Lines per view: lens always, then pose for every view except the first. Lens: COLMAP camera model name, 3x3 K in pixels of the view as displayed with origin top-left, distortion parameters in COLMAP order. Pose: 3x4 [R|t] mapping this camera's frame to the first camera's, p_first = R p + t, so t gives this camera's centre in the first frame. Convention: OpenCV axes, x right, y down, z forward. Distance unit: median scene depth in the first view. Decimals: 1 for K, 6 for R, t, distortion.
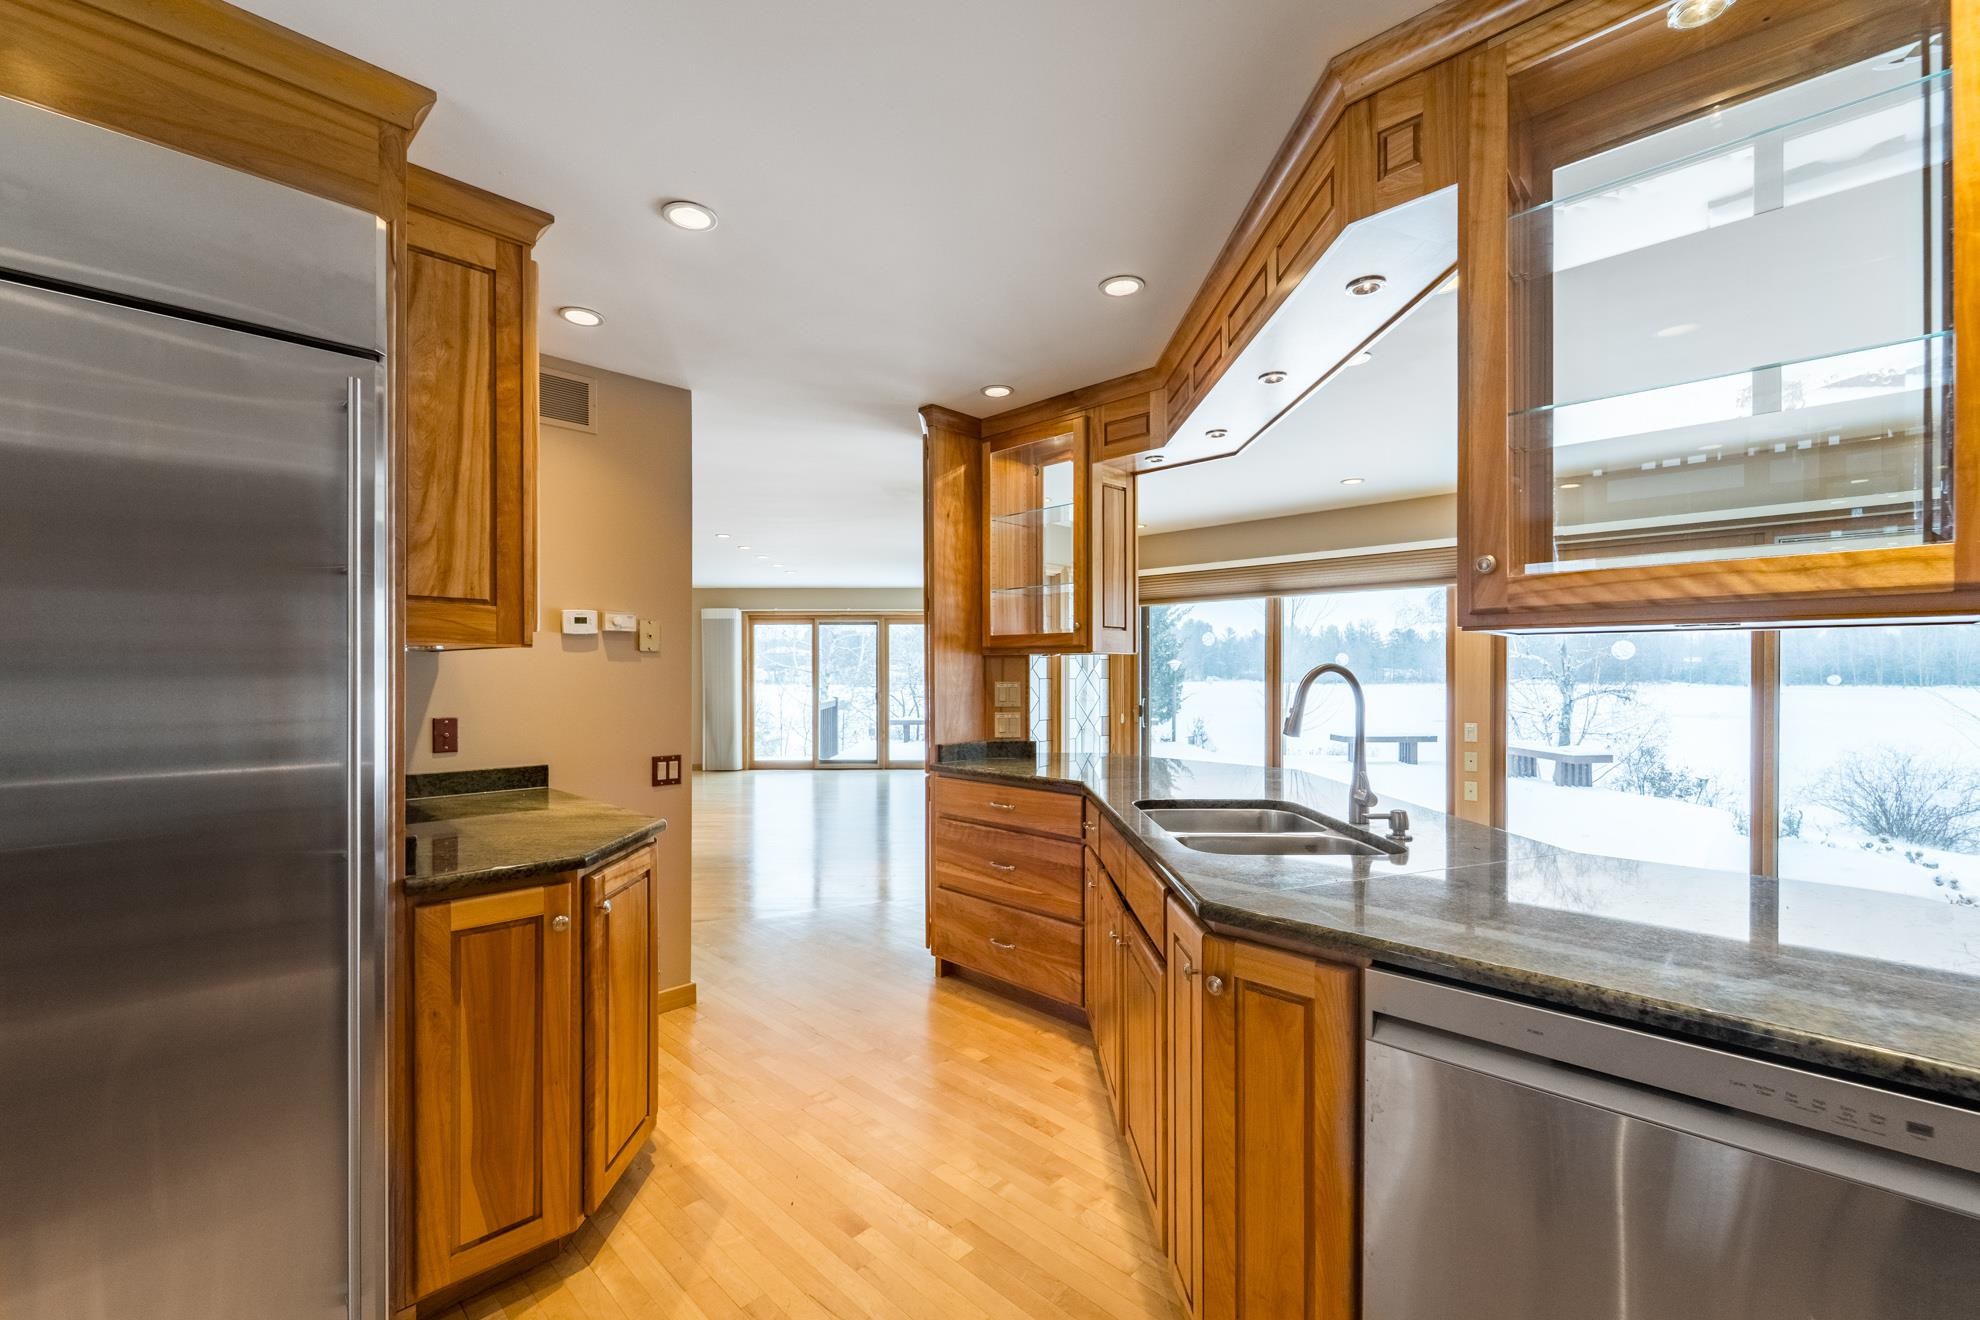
lens RADIAL K [[819.5, 0, 982.1], [0, 819.5, 671.6], [0, 0, 1]] dist [-0.000873, -0.000865]
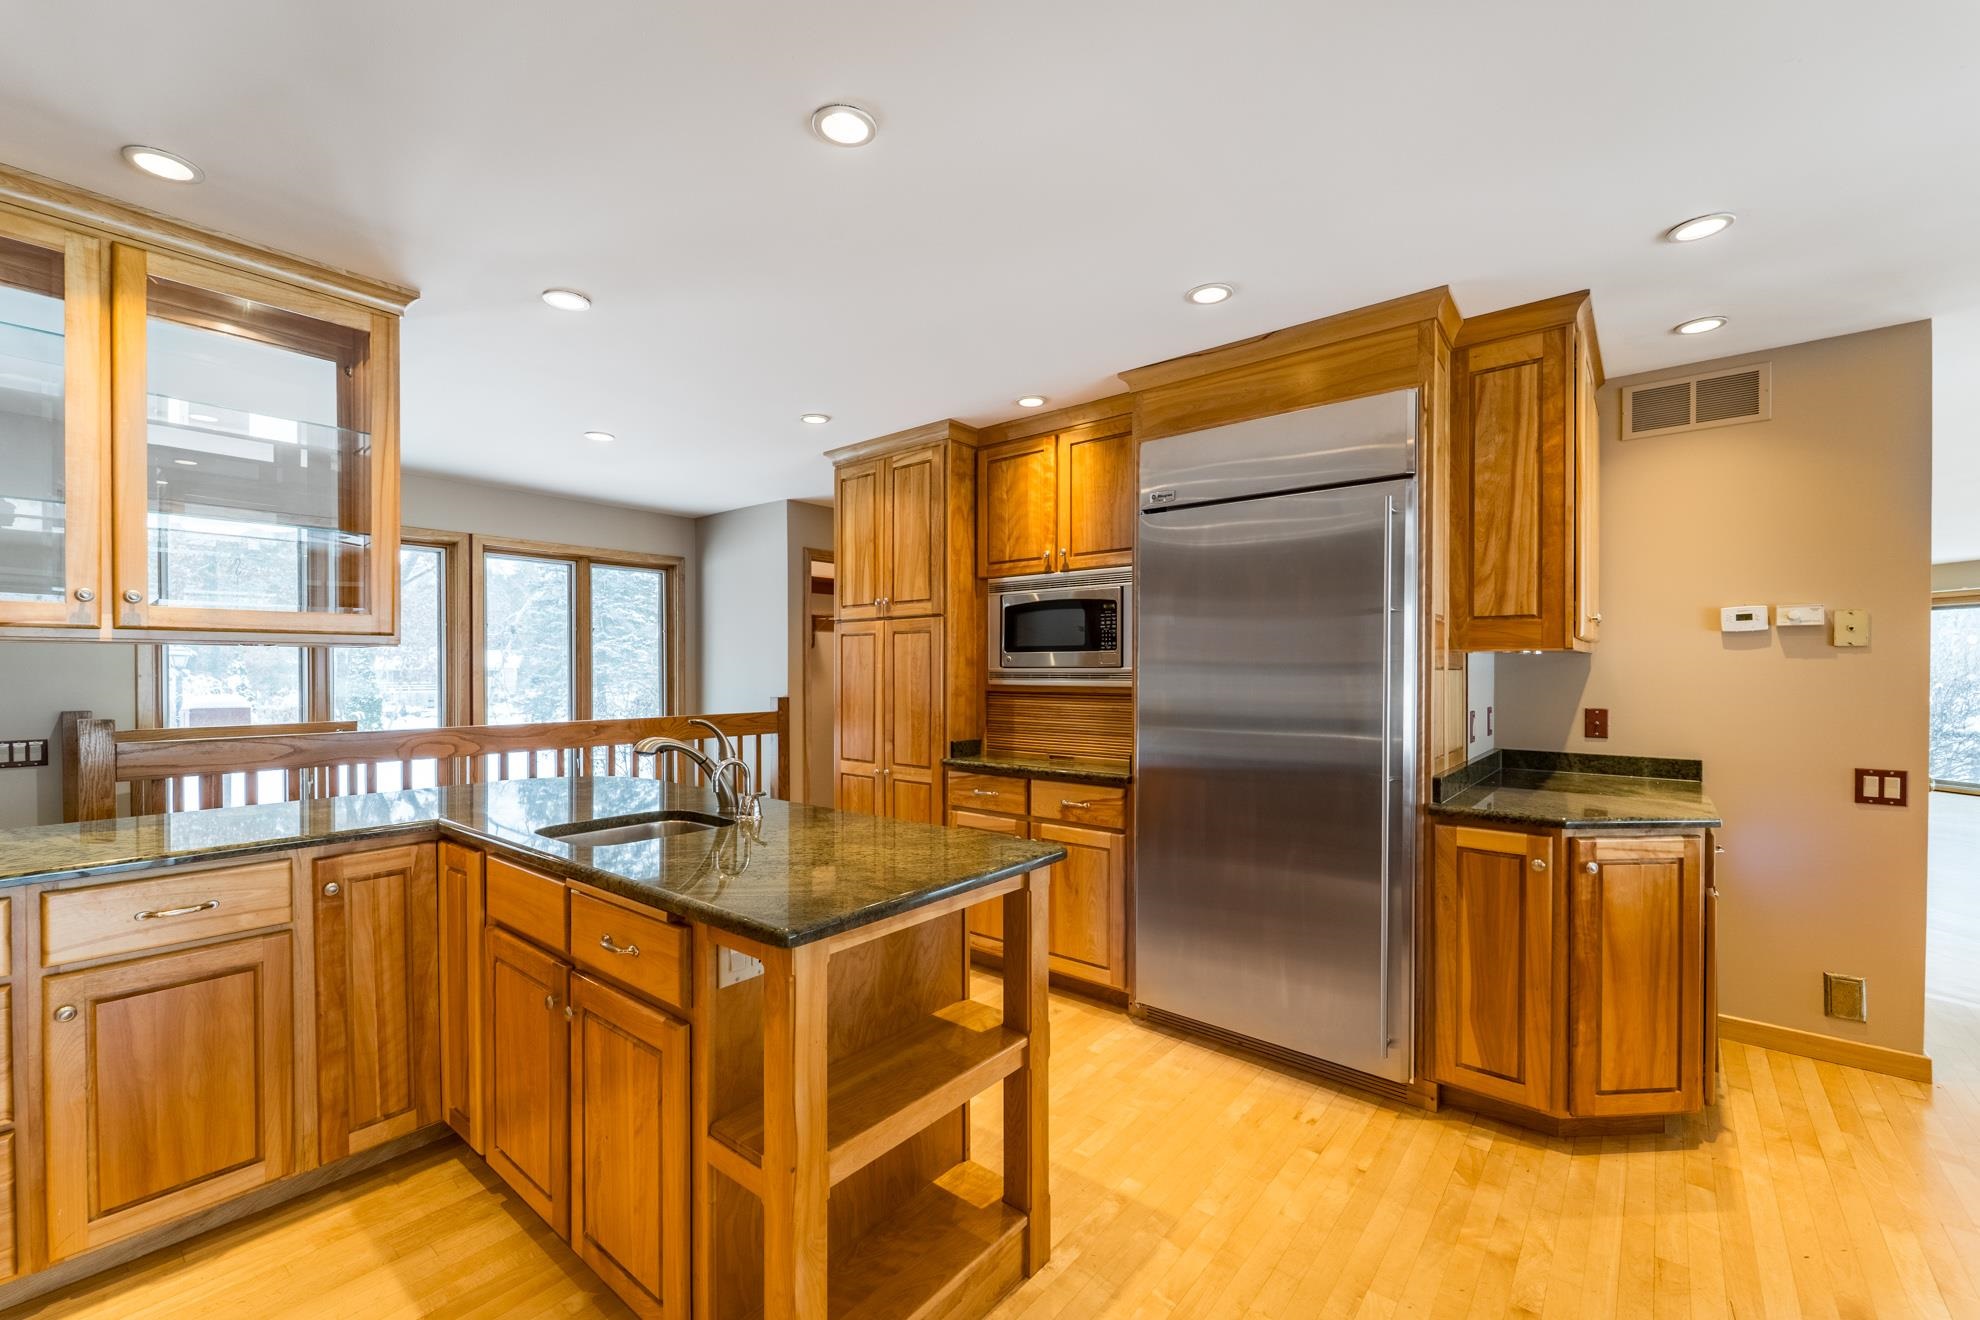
lens RADIAL K [[819.5, 0, 982.1], [0, 819.5, 671.6], [0, 0, 1]] dist [-0.000873, -0.000865]
pose [[0.075934, 0.002433, -0.997110, 0.389037], [0.000560, 0.999997, 0.002482, -0.000593], [0.997113, -0.000747, 0.075933, 0.017078]]
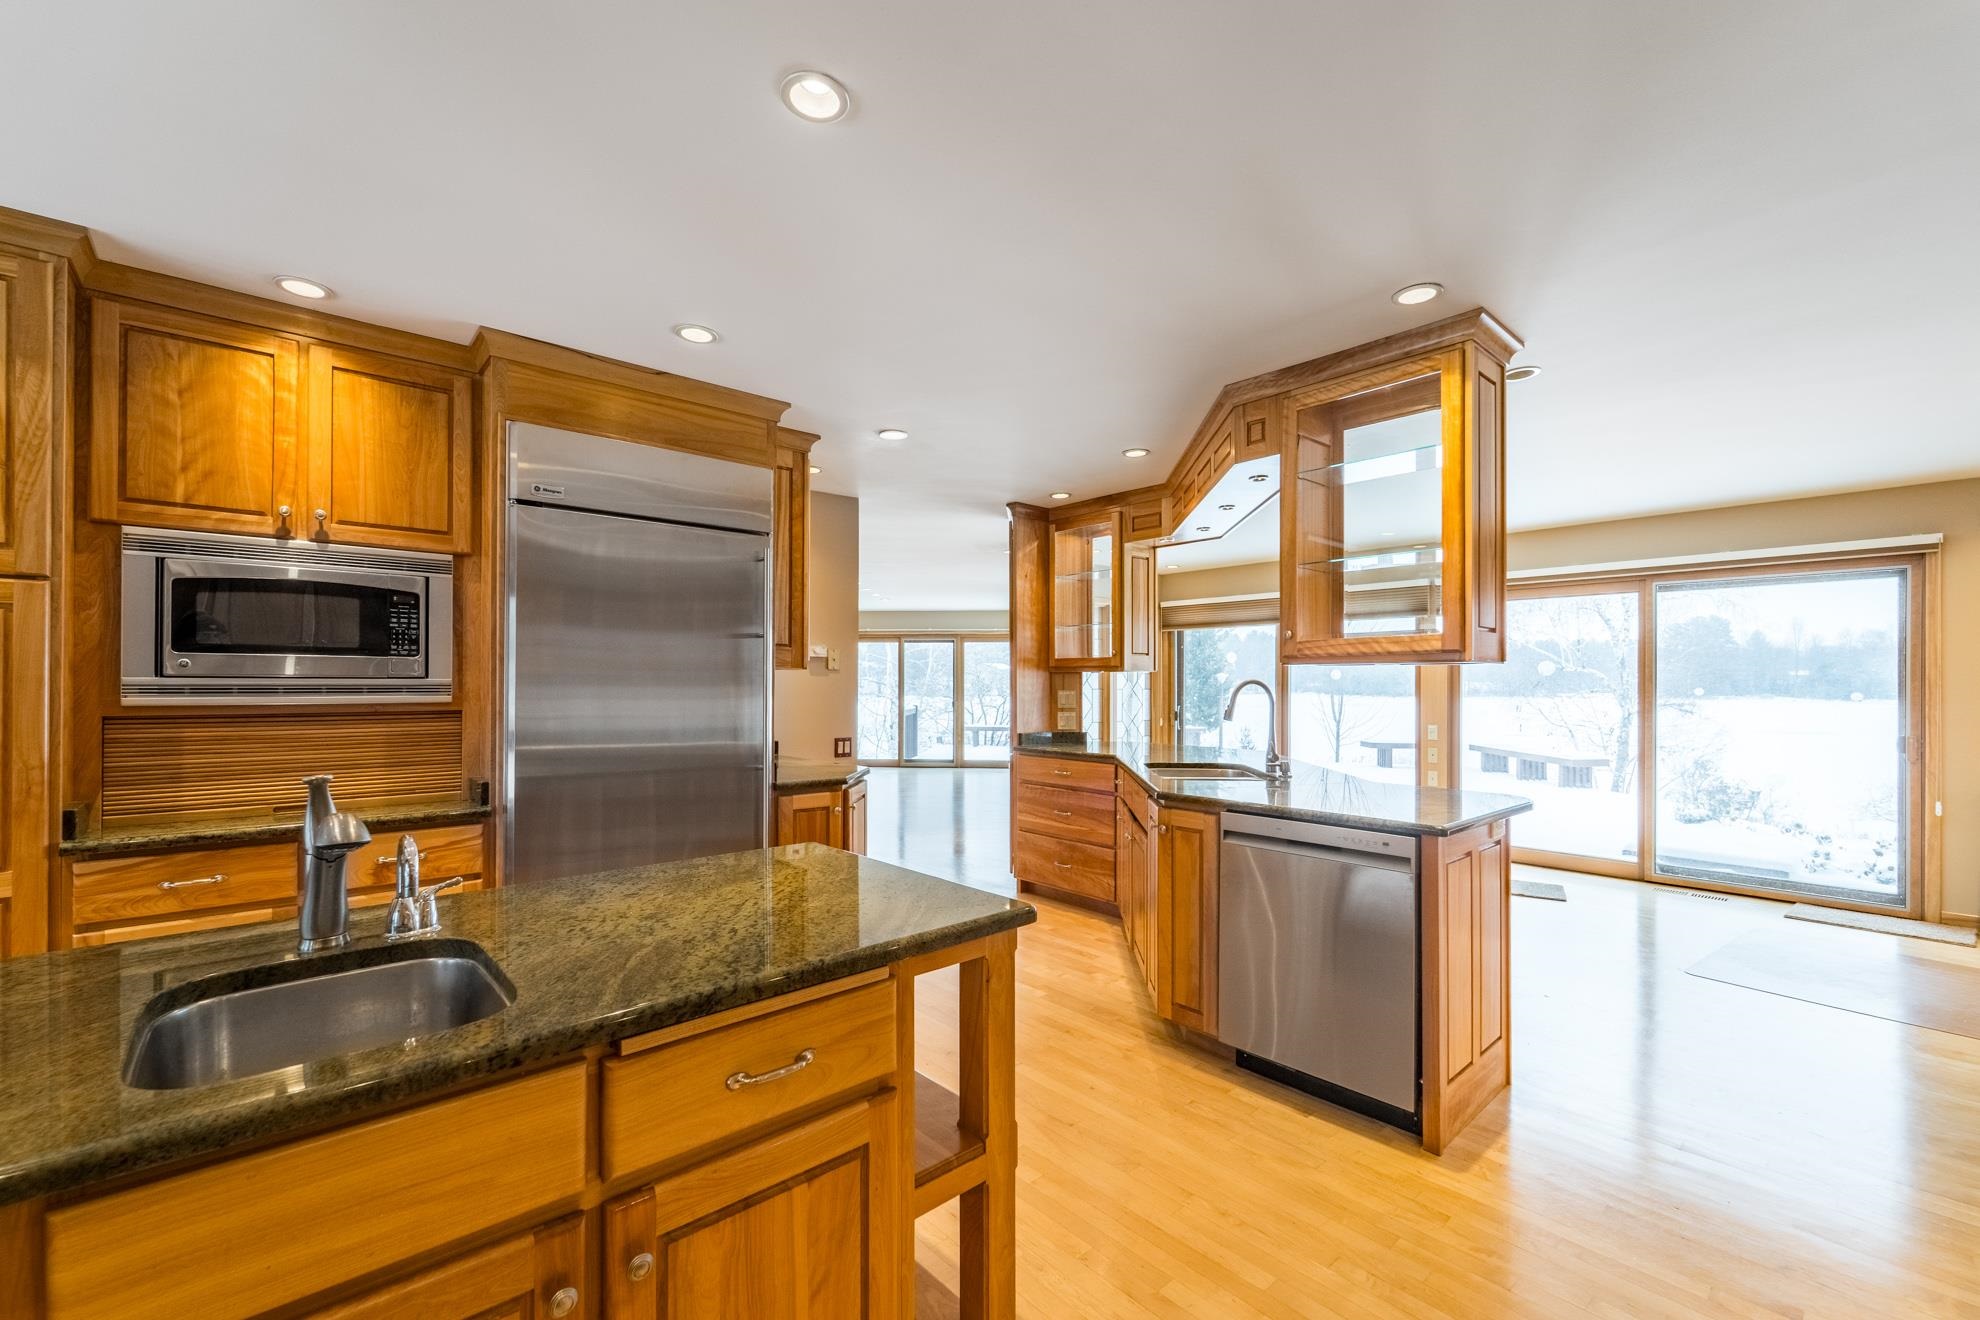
lens RADIAL K [[819.5, 0, 982.1], [0, 819.5, 671.6], [0, 0, 1]] dist [-0.000873, -0.000865]
pose [[0.997344, 0.002297, -0.072805, -0.014687], [-0.003326, 0.999896, -0.014010, -0.000111], [0.072765, 0.014215, 0.997248, -0.520314]]
